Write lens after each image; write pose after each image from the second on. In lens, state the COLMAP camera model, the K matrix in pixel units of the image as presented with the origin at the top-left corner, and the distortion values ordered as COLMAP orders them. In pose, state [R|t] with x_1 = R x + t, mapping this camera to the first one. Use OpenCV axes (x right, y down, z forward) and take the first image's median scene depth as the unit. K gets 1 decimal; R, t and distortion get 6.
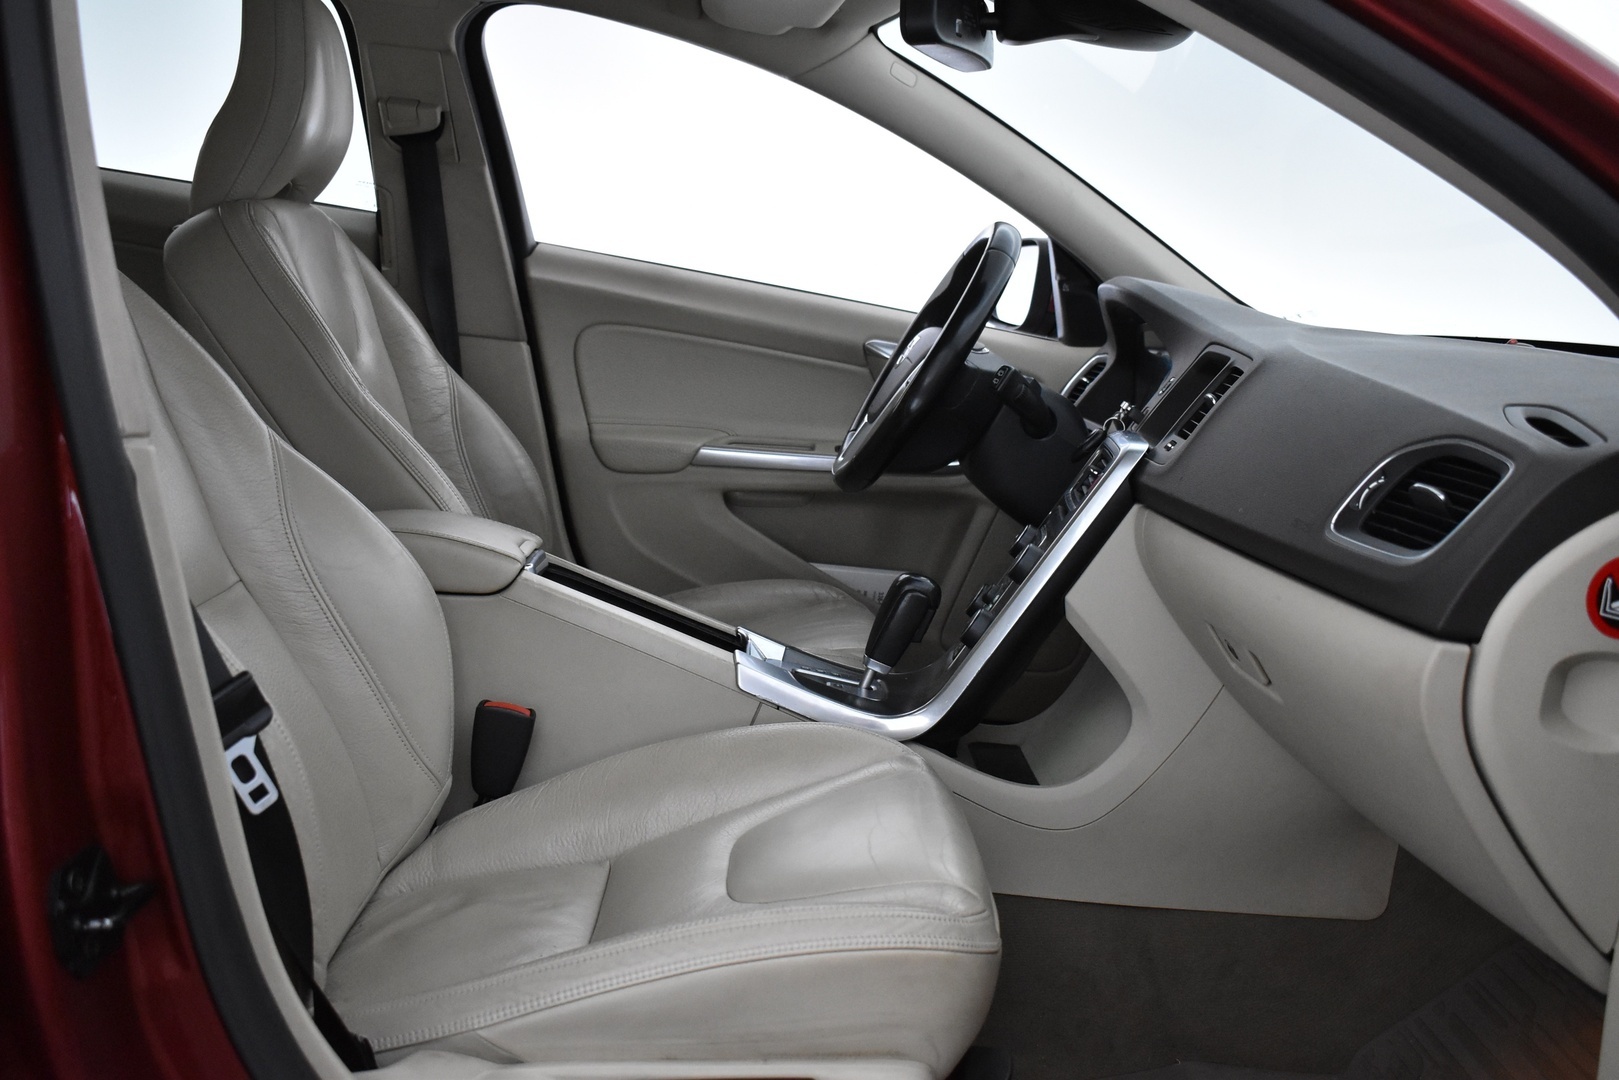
lens RADIAL K [[1615.0, 0, 816.3], [0, 1615.0, 537.9], [0, 0, 1]] dist [-0.077113, -0.007324]
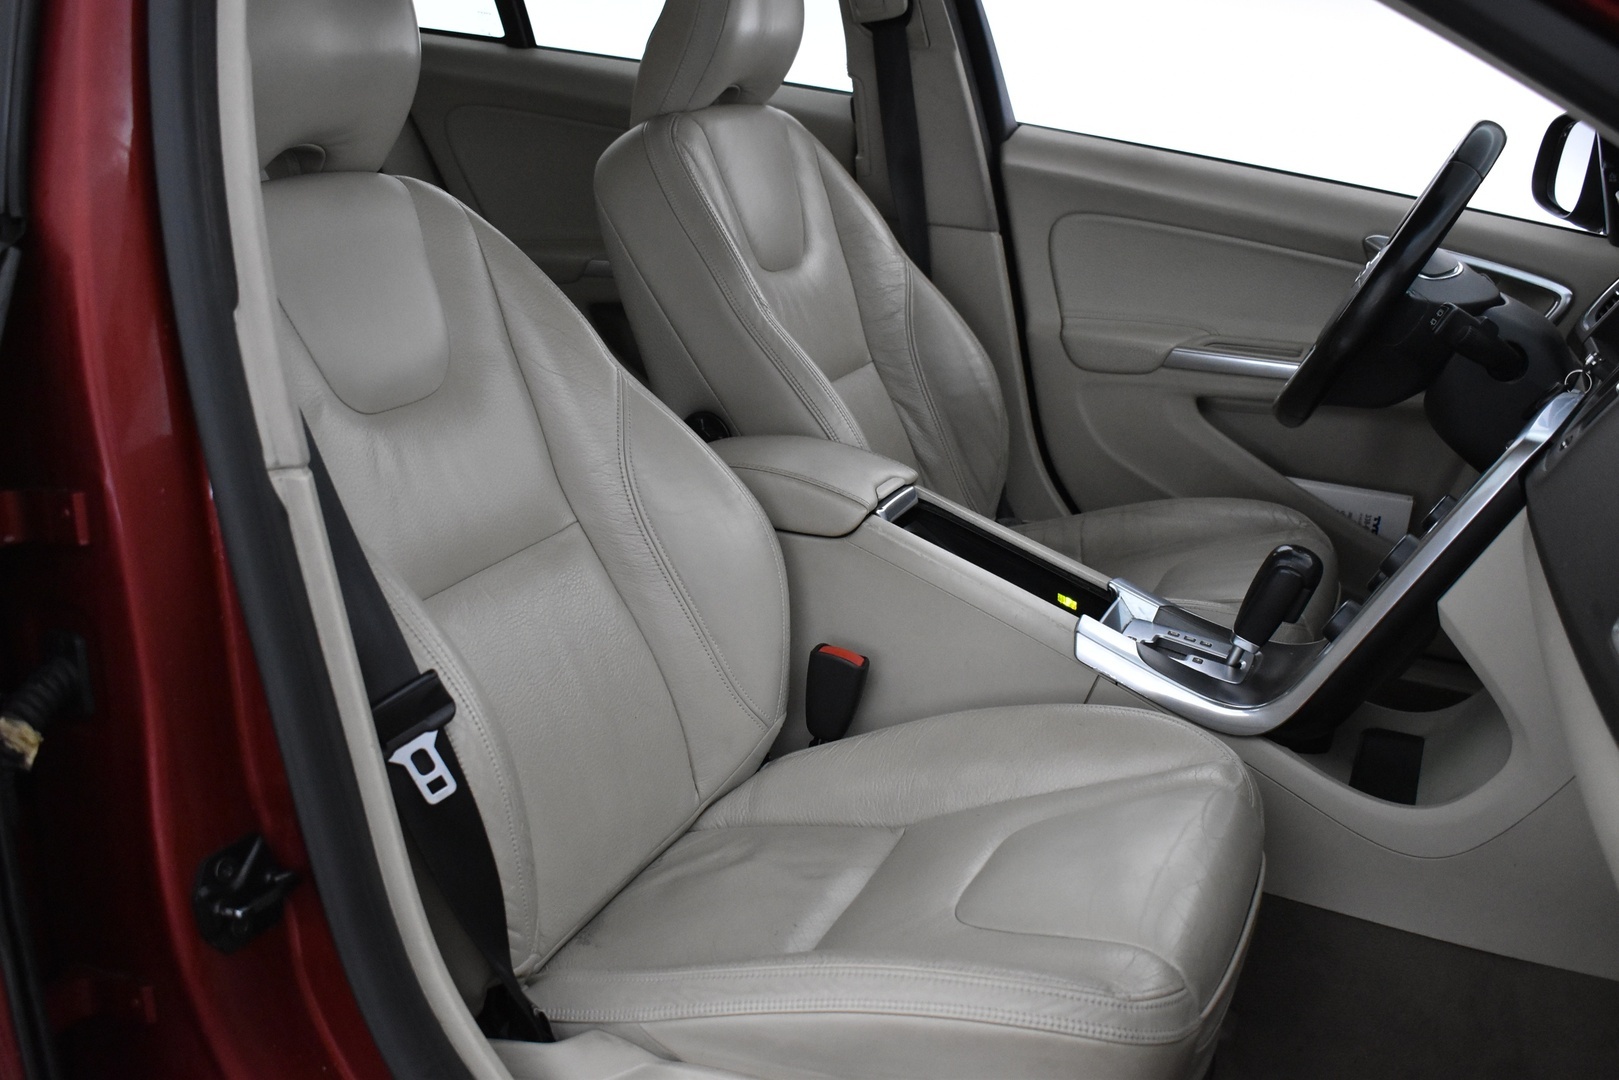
lens RADIAL K [[1615.0, 0, 816.3], [0, 1615.0, 537.9], [0, 0, 1]] dist [-0.077113, -0.007324]
pose [[0.911122, 0.085834, -0.403099, 0.186845], [-0.034462, 0.990514, 0.133022, -0.096353], [0.410693, -0.107308, 0.905437, 0.091277]]
